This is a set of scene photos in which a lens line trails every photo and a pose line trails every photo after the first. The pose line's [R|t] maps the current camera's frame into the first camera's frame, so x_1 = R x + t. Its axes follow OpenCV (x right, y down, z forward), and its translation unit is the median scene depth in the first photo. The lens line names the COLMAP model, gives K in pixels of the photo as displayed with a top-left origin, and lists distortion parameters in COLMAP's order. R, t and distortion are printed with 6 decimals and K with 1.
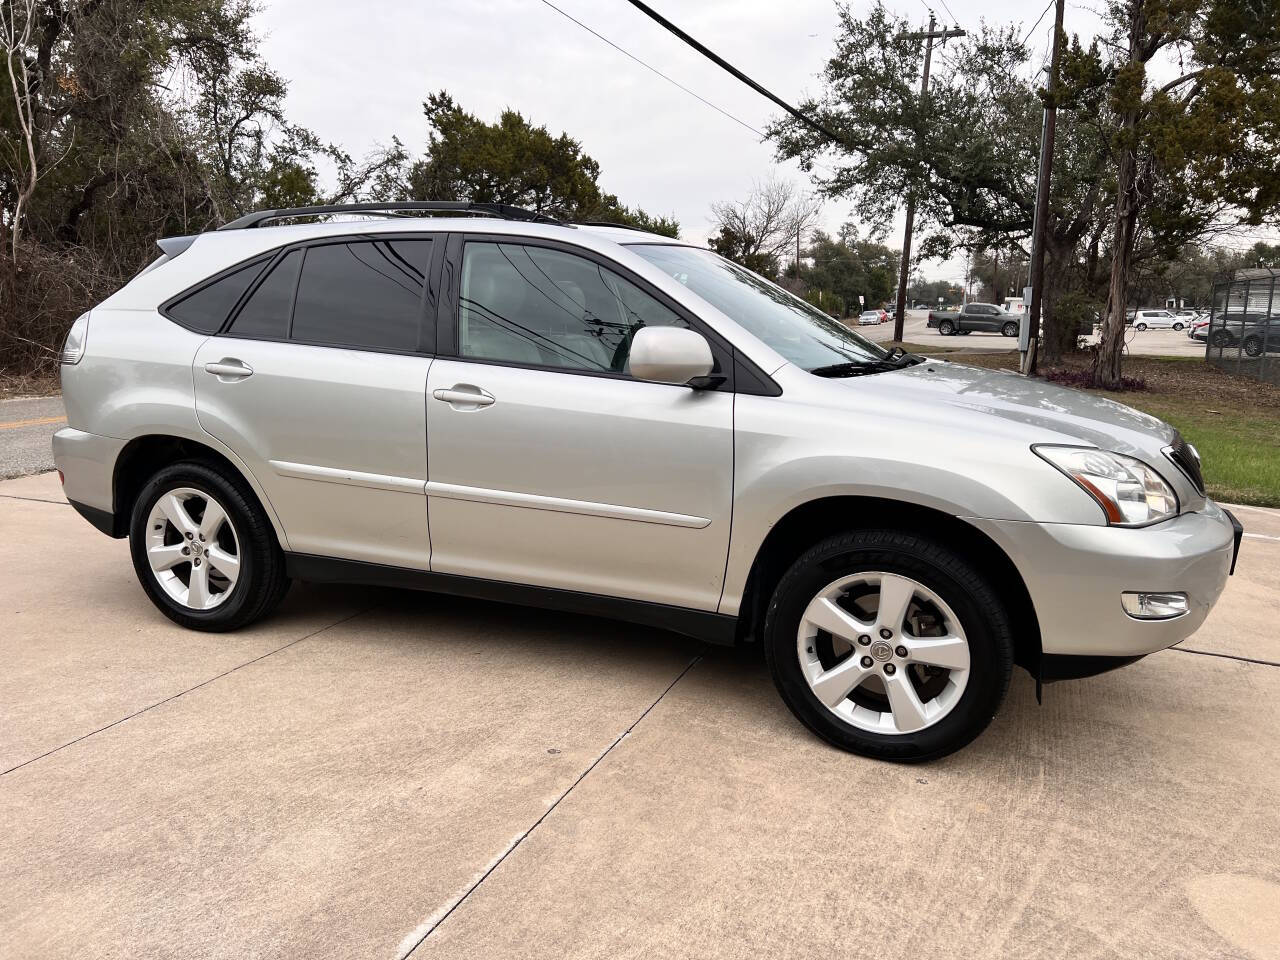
lens RADIAL K [[960.9, 0, 640.0], [0, 960.9, 480.0], [0, 0, 1]] dist [0.050432, -0.059769]
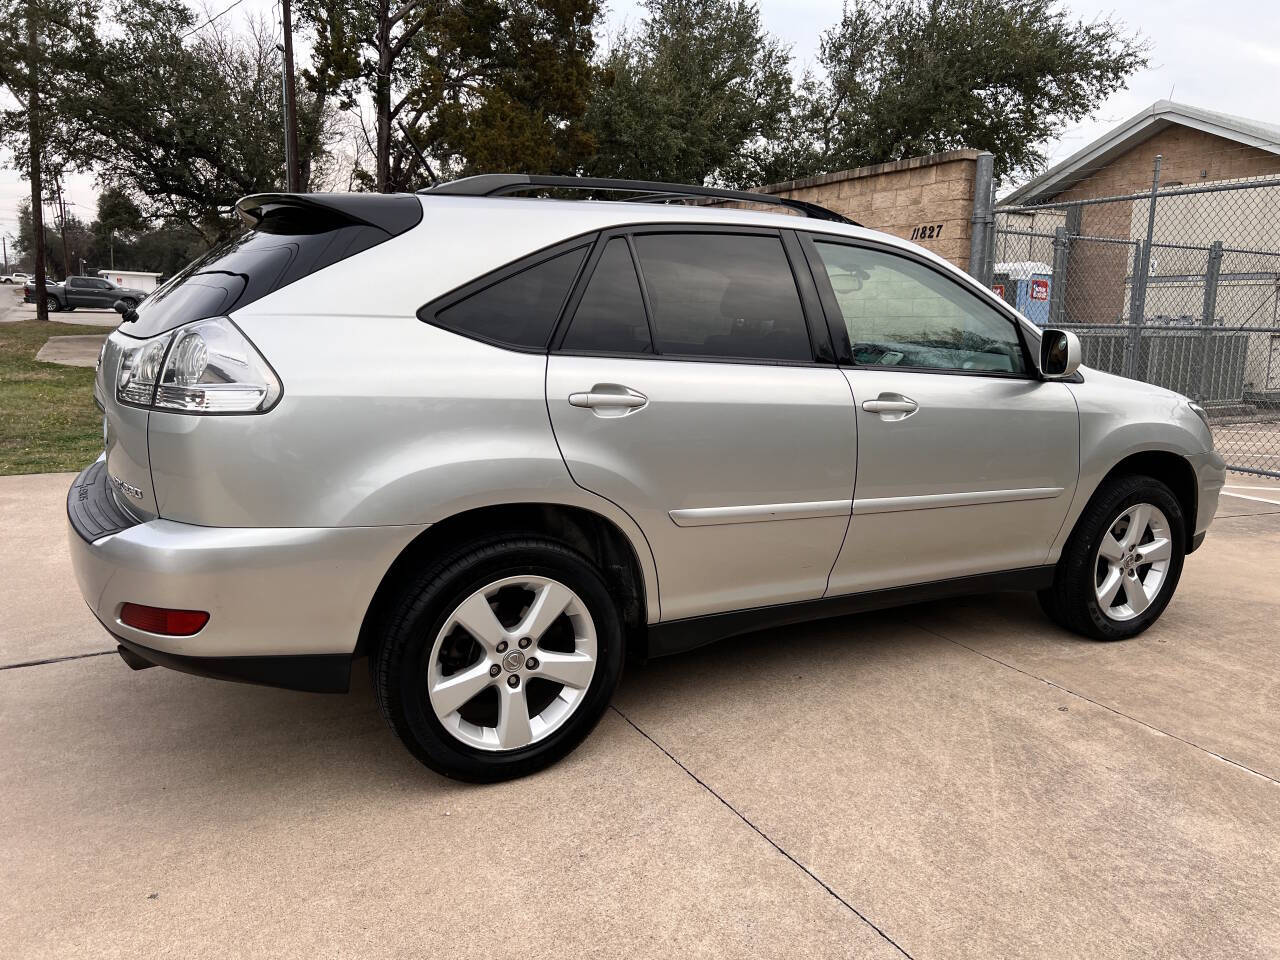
lens RADIAL K [[973.5, 0, 641.7], [0, 973.5, 471.4], [0, 0, 1]] dist [0.032665, -0.026908]
pose [[0.610498, -0.134522, 0.780510, -0.927117], [0.122415, 0.989655, 0.074818, -0.104249], [-0.782501, 0.049870, 0.620650, 0.489985]]
